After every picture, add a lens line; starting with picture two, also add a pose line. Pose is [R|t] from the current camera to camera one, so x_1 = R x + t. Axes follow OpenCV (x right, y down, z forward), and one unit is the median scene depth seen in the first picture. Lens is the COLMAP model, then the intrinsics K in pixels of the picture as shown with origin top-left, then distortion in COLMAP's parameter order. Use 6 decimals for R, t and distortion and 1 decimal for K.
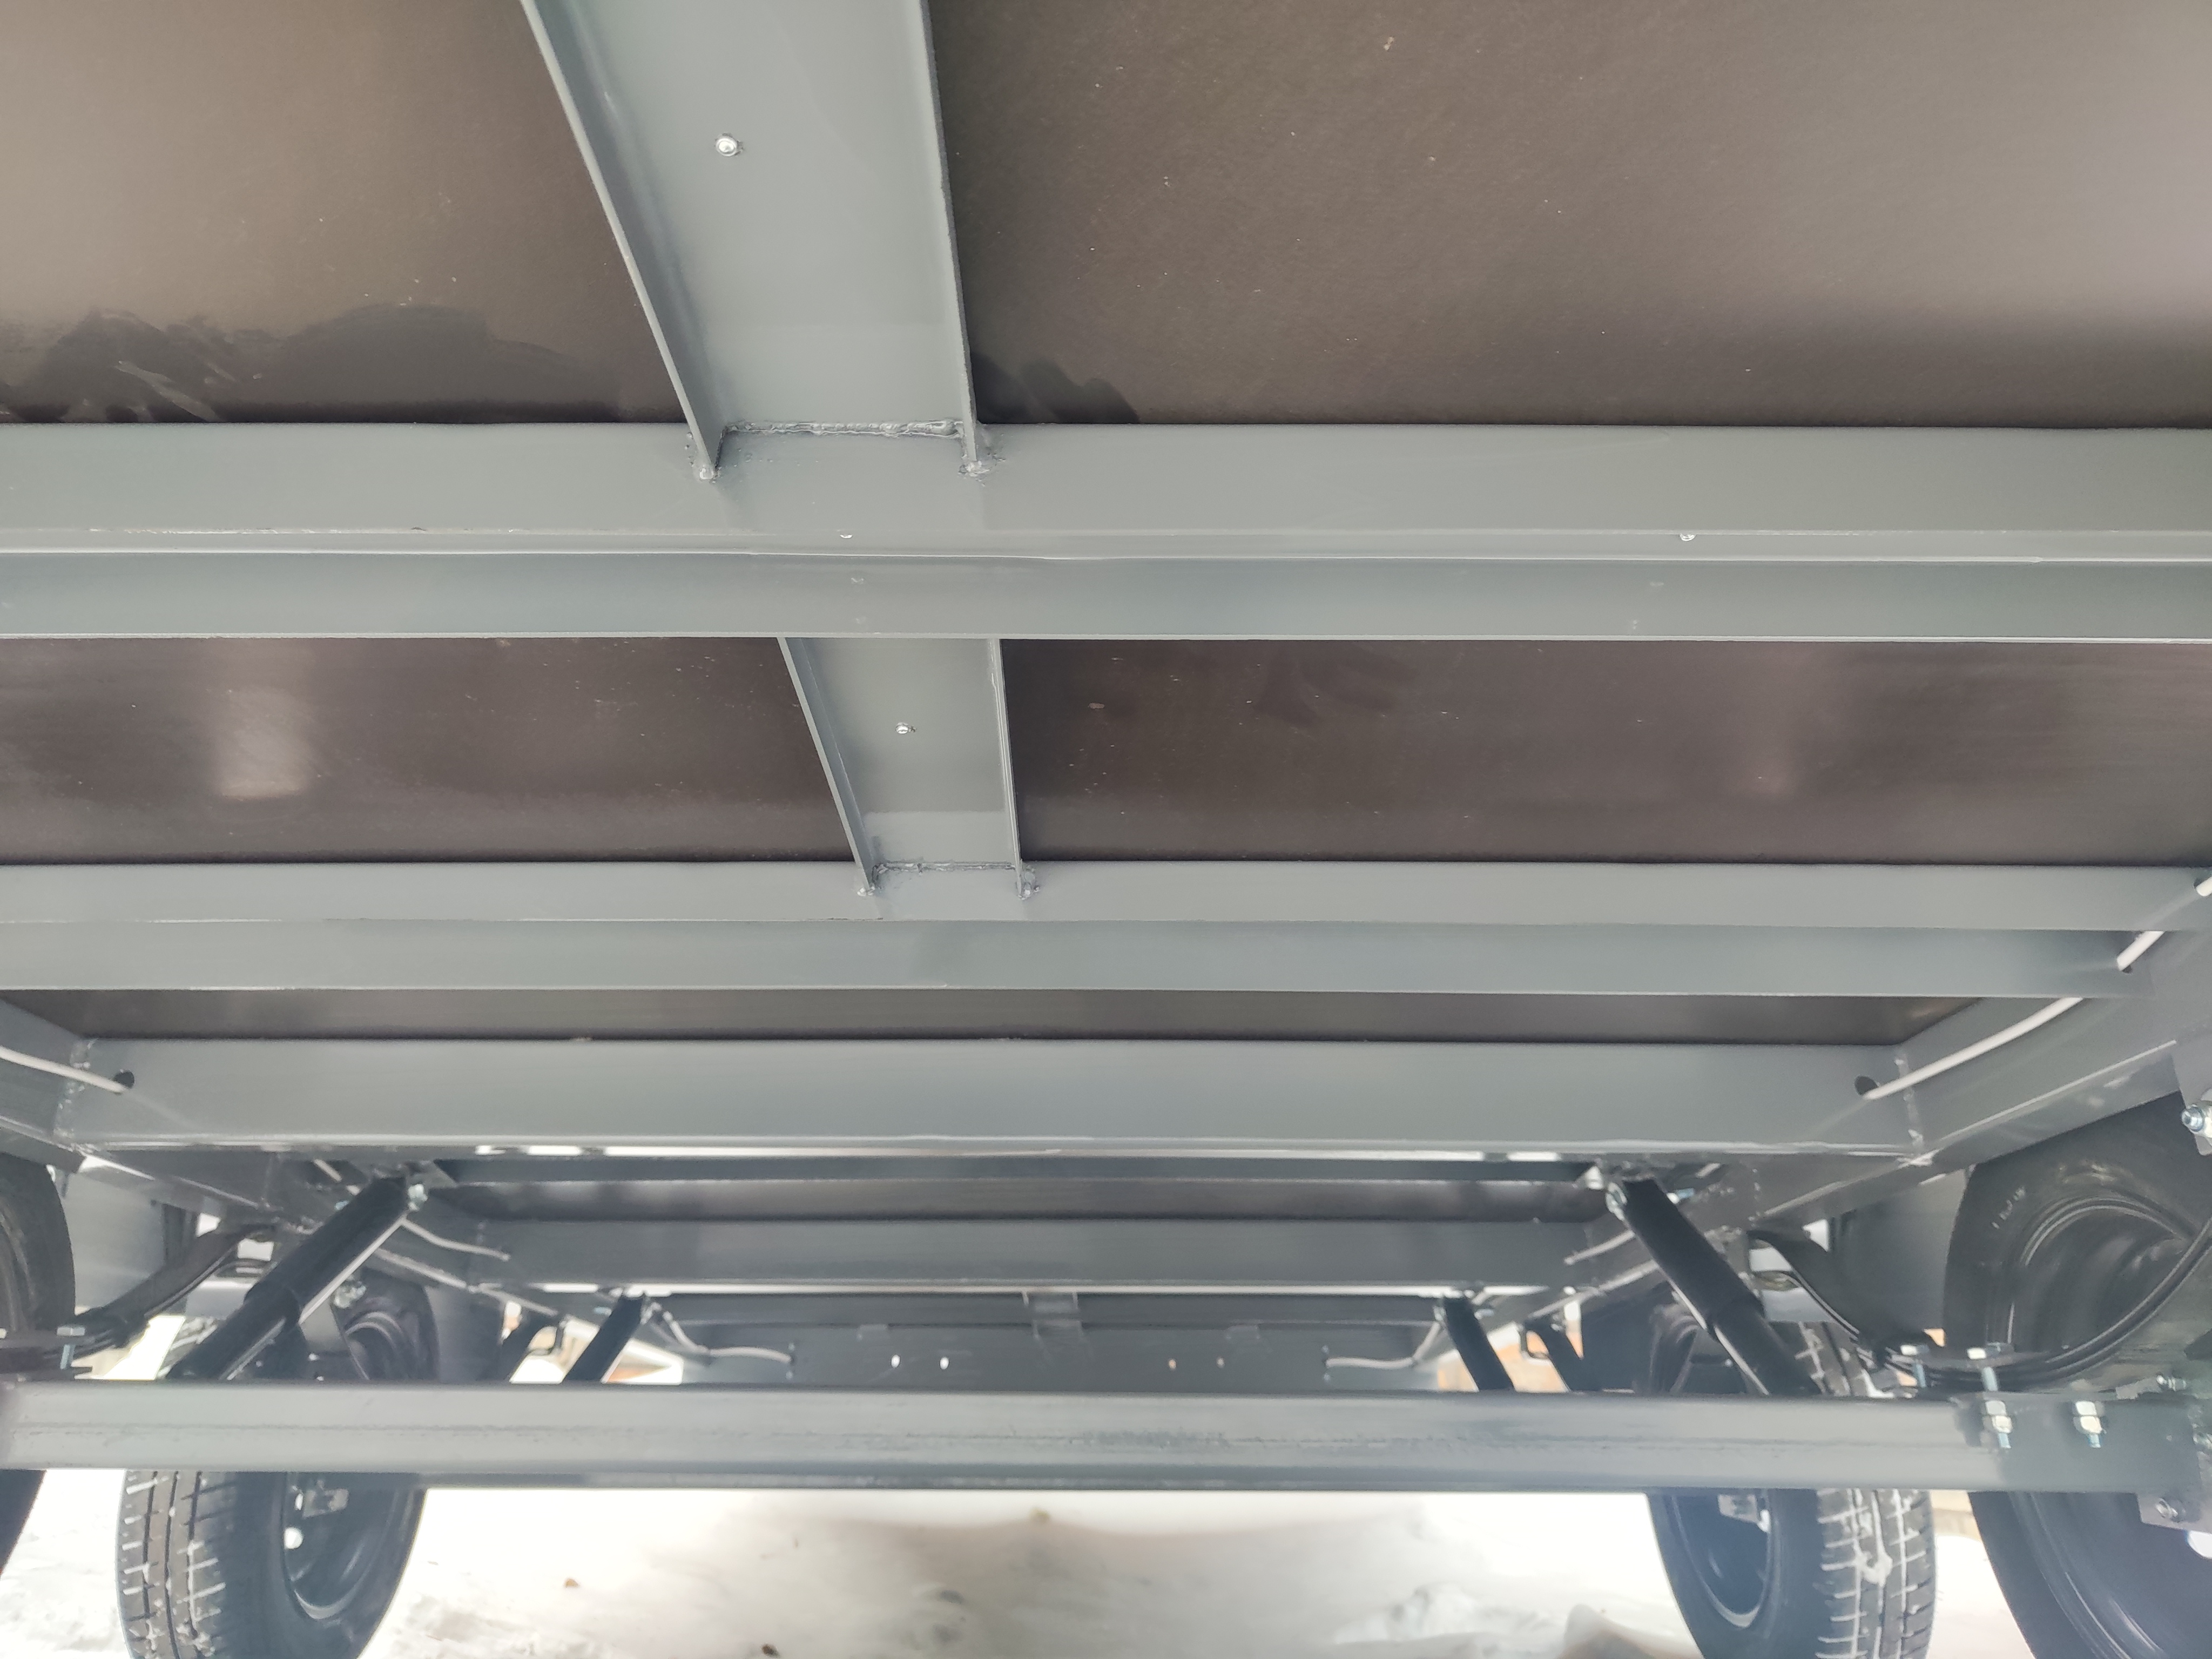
lens RADIAL K [[1528.8, 0, 1086.3], [0, 1528.8, 820.0], [0, 0, 1]] dist [-0.000165, 0.009348]
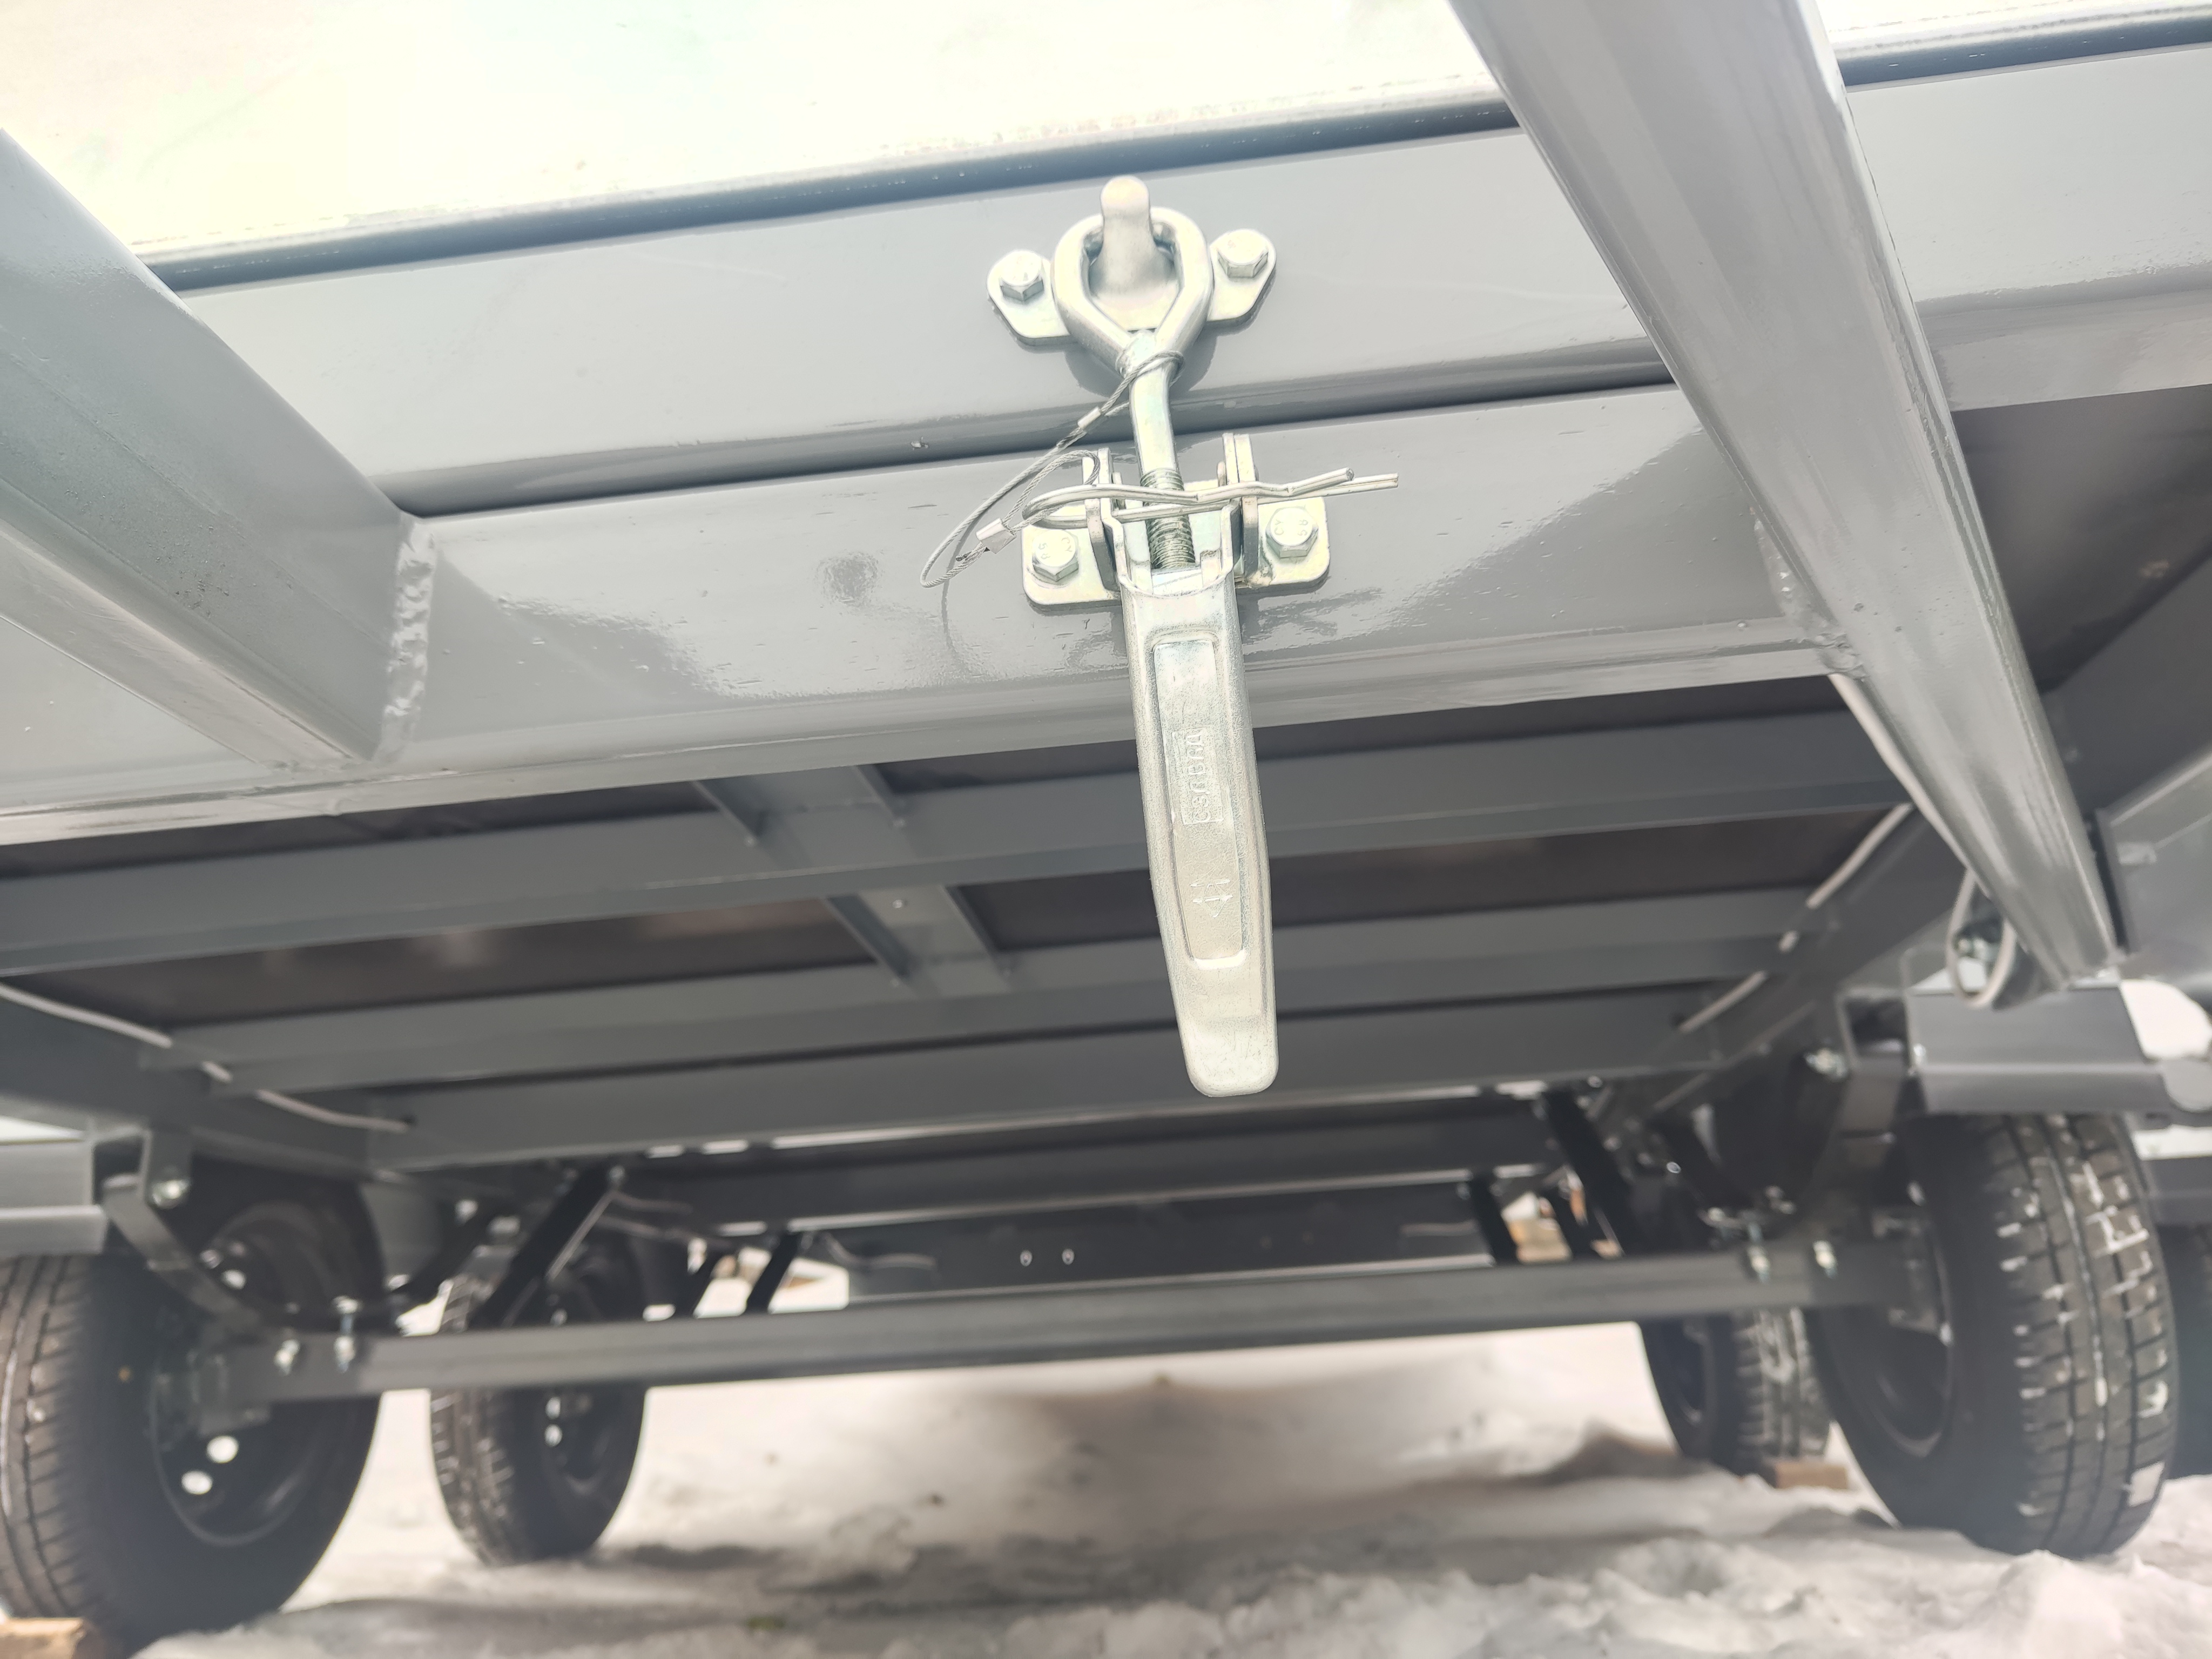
lens RADIAL K [[1528.8, 0, 1124.4], [0, 1528.8, 834.8], [0, 0, 1]] dist [-0.000165, 0.009348]
pose [[0.994285, -0.090644, -0.056404, 0.088482], [0.095077, 0.992118, 0.081621, -0.103293], [0.048561, -0.086517, 0.995066, -0.242070]]
